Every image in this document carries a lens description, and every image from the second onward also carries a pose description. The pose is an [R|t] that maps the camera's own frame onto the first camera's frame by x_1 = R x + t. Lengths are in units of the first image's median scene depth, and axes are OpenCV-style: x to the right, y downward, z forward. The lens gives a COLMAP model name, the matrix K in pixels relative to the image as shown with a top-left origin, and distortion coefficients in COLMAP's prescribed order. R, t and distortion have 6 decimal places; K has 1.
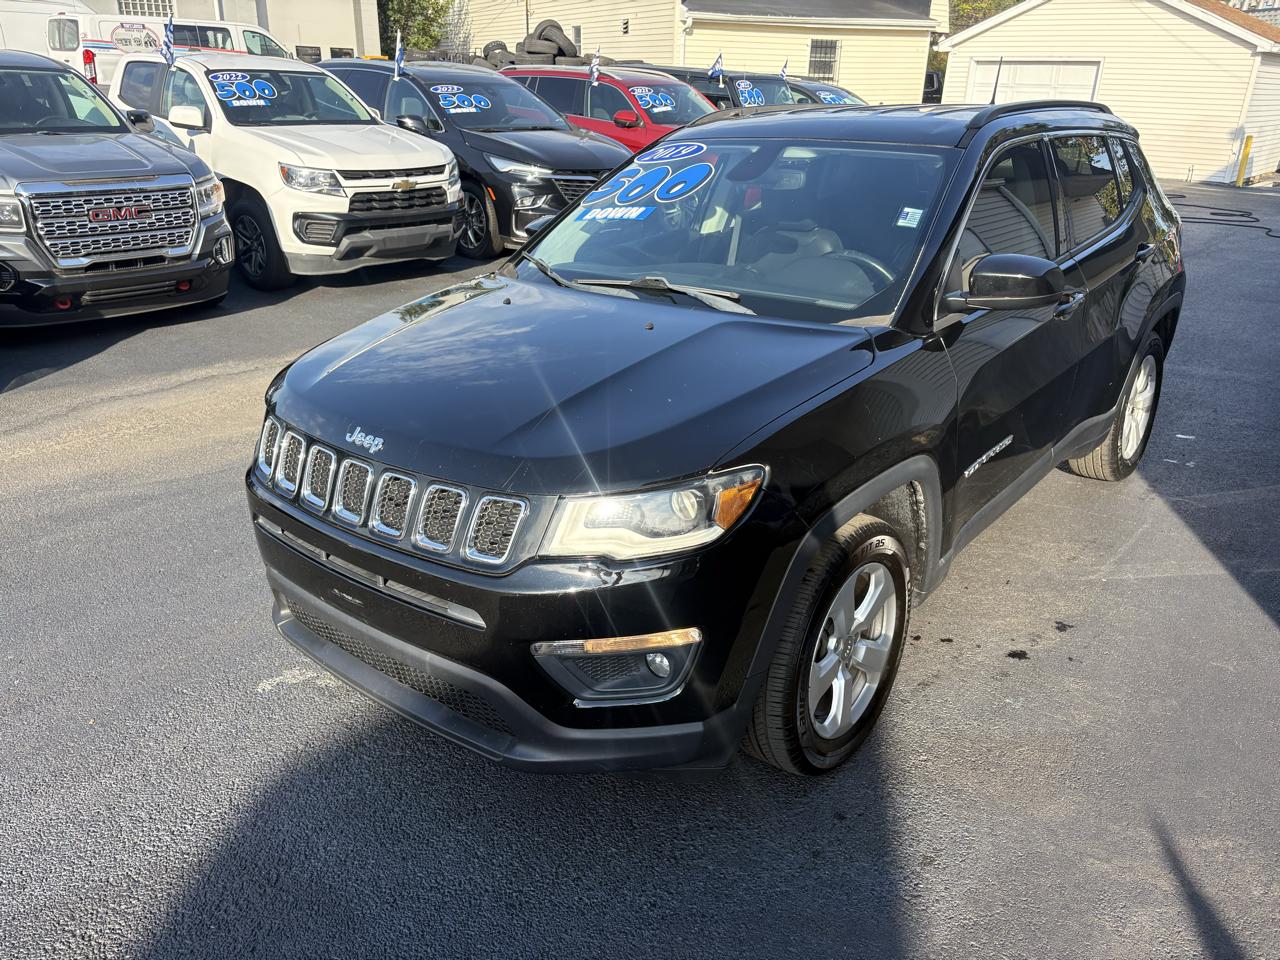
lens RADIAL K [[966.7, 0, 628.4], [0, 966.7, 488.6], [0, 0, 1]] dist [0.042426, -0.048414]
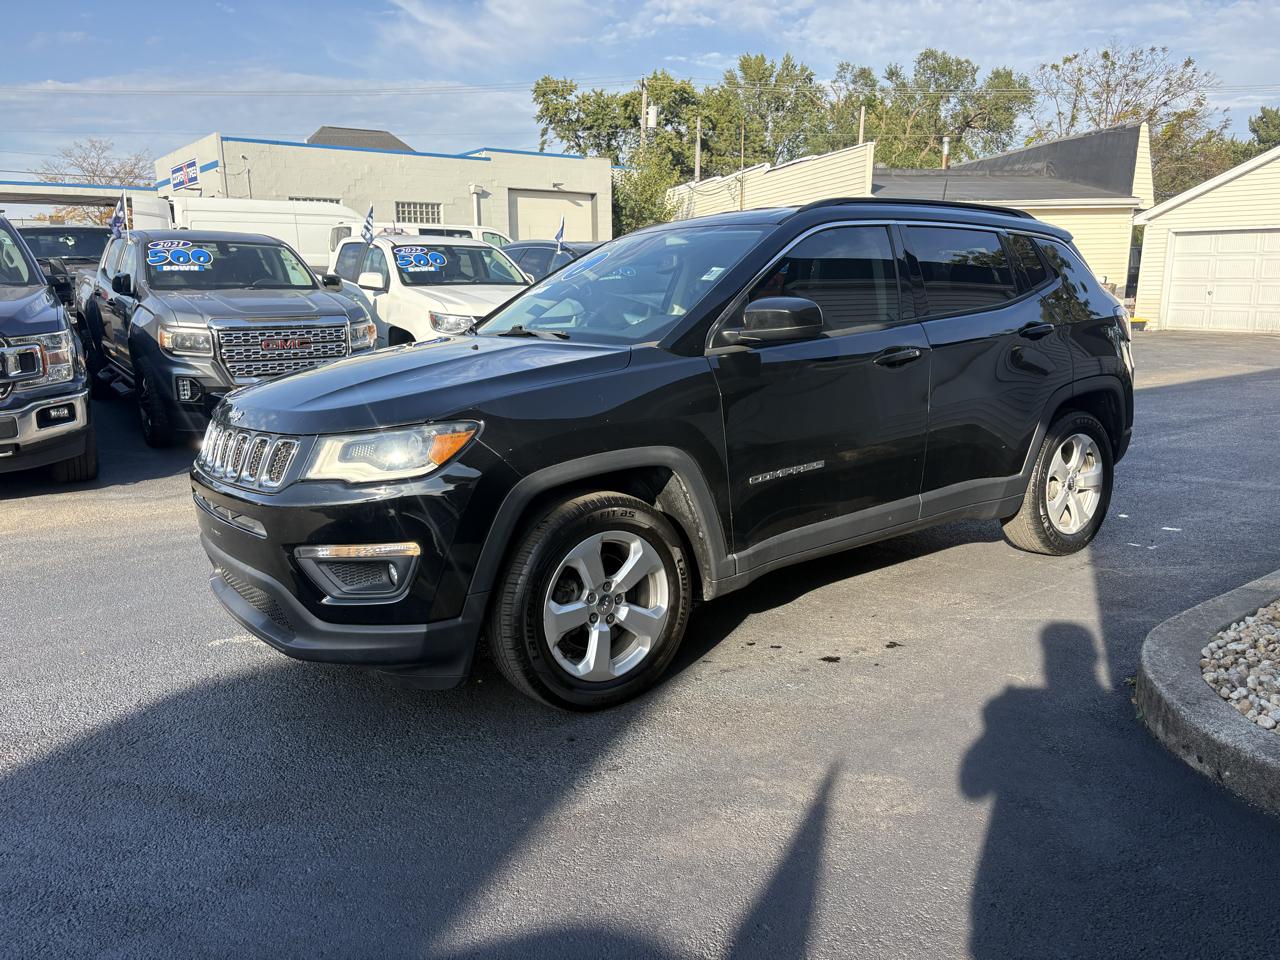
lens RADIAL K [[966.7, 0, 642.4], [0, 966.7, 480.8], [0, 0, 1]] dist [0.042426, -0.048414]
pose [[0.973584, 0.020524, -0.227407, 0.421452], [-0.063717, 0.980808, -0.184271, 0.181043], [0.219261, 0.193893, 0.956206, -0.121887]]
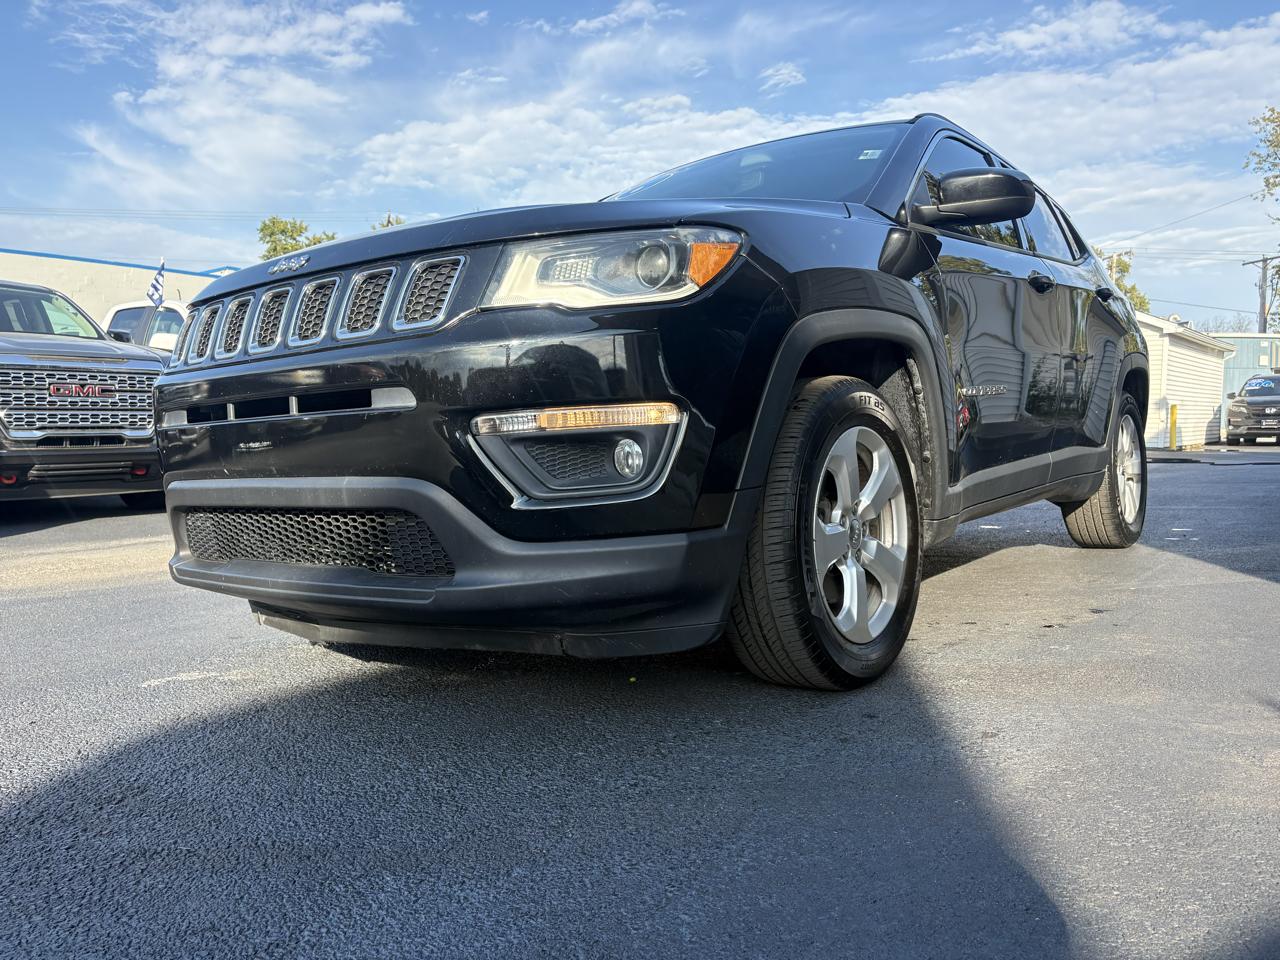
lens RADIAL K [[966.7, 0, 645.9], [0, 966.7, 487.3], [0, 0, 1]] dist [0.042426, -0.048414]
pose [[0.998614, -0.027943, 0.044609, 0.005499], [0.040946, 0.944927, -0.324711, 0.307792], [-0.033079, 0.326087, 0.944761, 0.154059]]
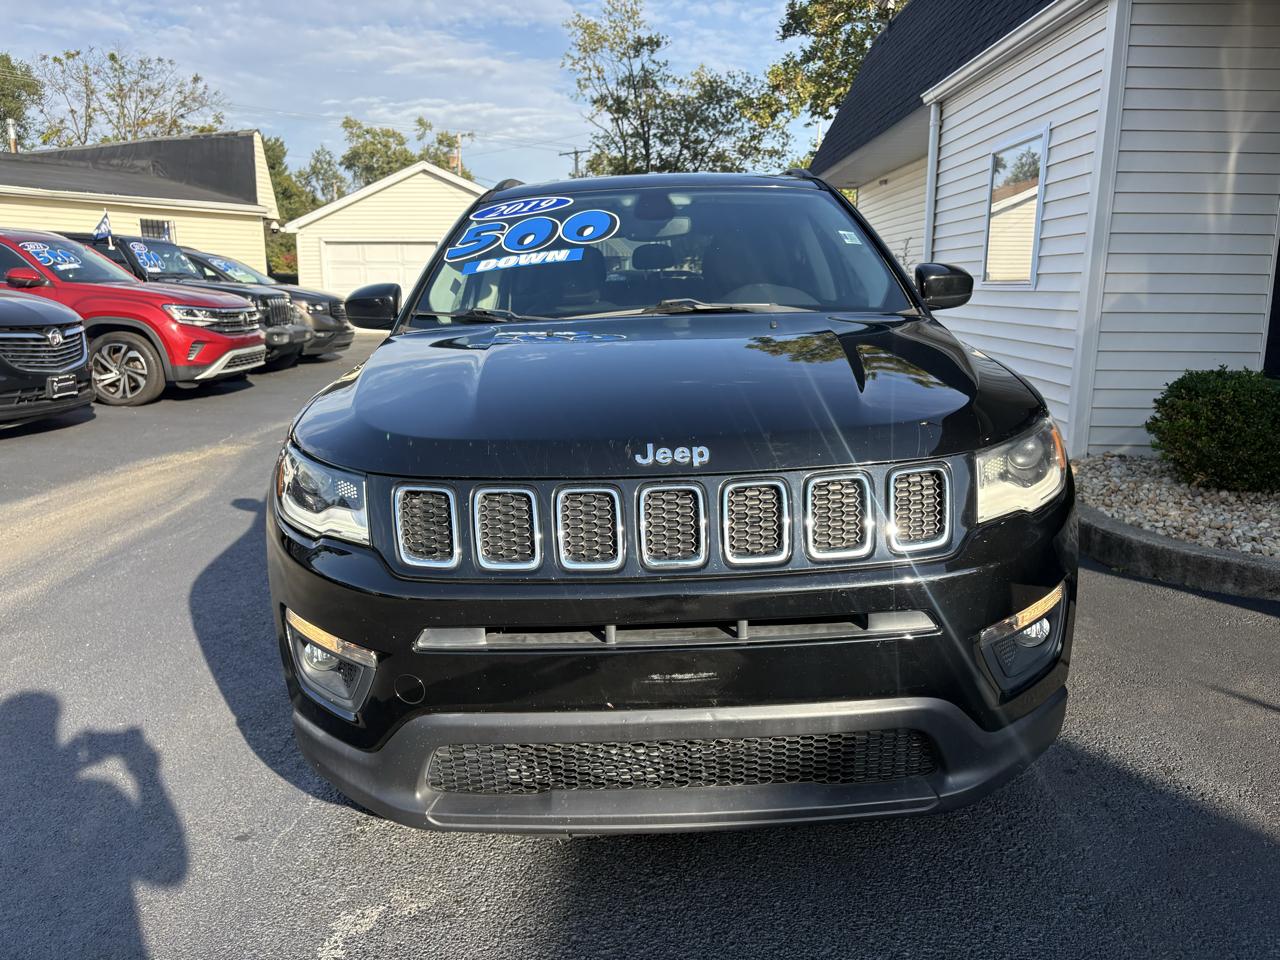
lens RADIAL K [[966.7, 0, 641.0], [0, 966.7, 484.0], [0, 0, 1]] dist [0.042426, -0.048414]
pose [[0.767029, -0.146897, 0.624570, -0.528954], [0.261177, 0.960623, -0.094814, 0.024281], [-0.586048, 0.235848, 0.775192, 0.309616]]
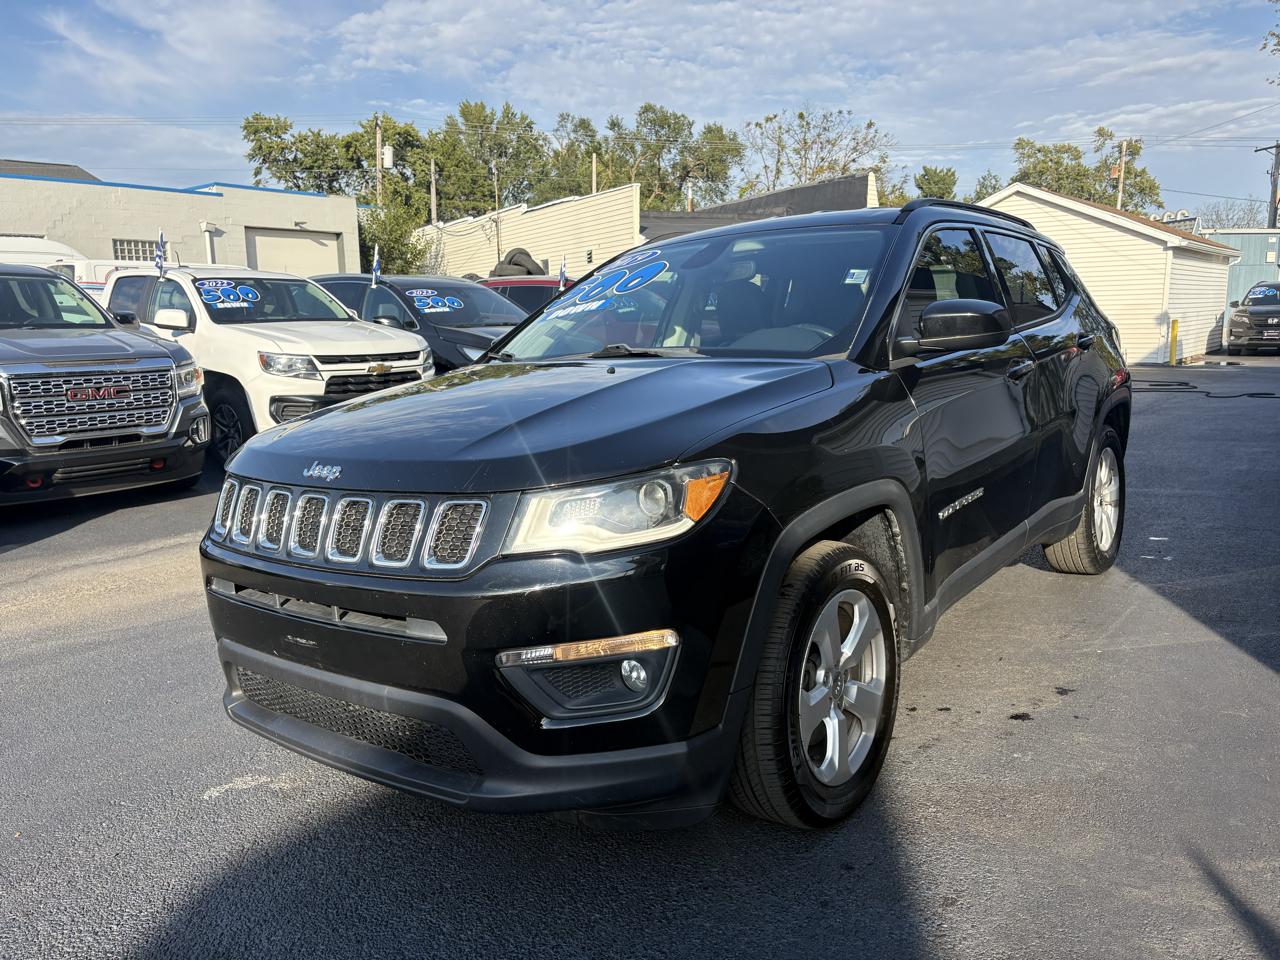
lens RADIAL K [[966.7, 0, 631.0], [0, 966.7, 478.7], [0, 0, 1]] dist [0.042426, -0.048414]
pose [[0.998449, -0.047815, 0.028532, 0.006580], [0.053110, 0.971733, -0.230031, 0.138018], [-0.016727, 0.231189, 0.972765, 0.032362]]
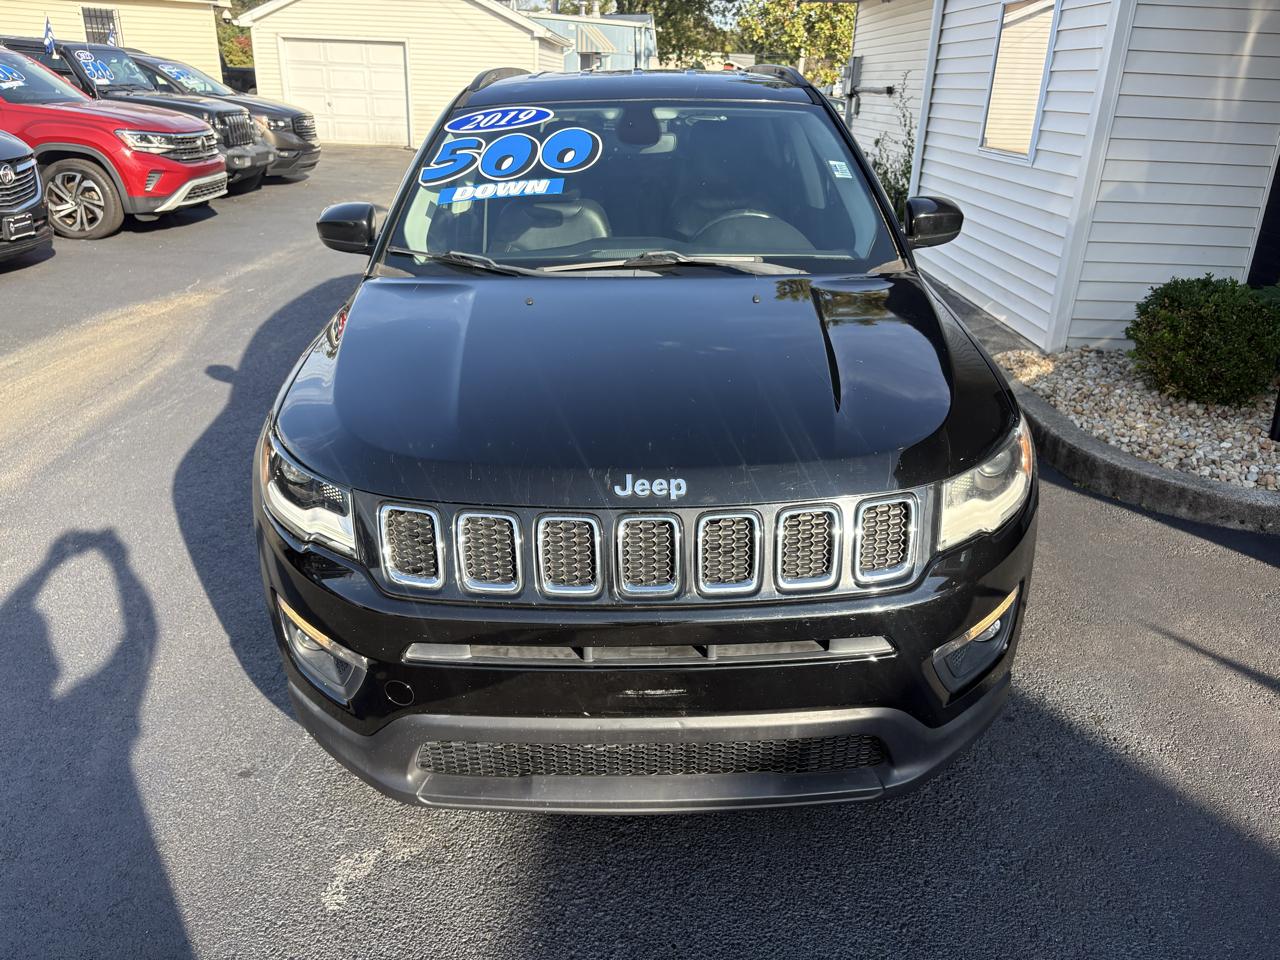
lens RADIAL K [[966.7, 0, 635.8], [0, 966.7, 489.7], [0, 0, 1]] dist [0.042426, -0.048414]
pose [[0.759610, -0.251134, 0.599936, -0.516739], [0.240621, 0.965506, 0.099499, -0.089228], [-0.604230, 0.068777, 0.793836, 0.279183]]
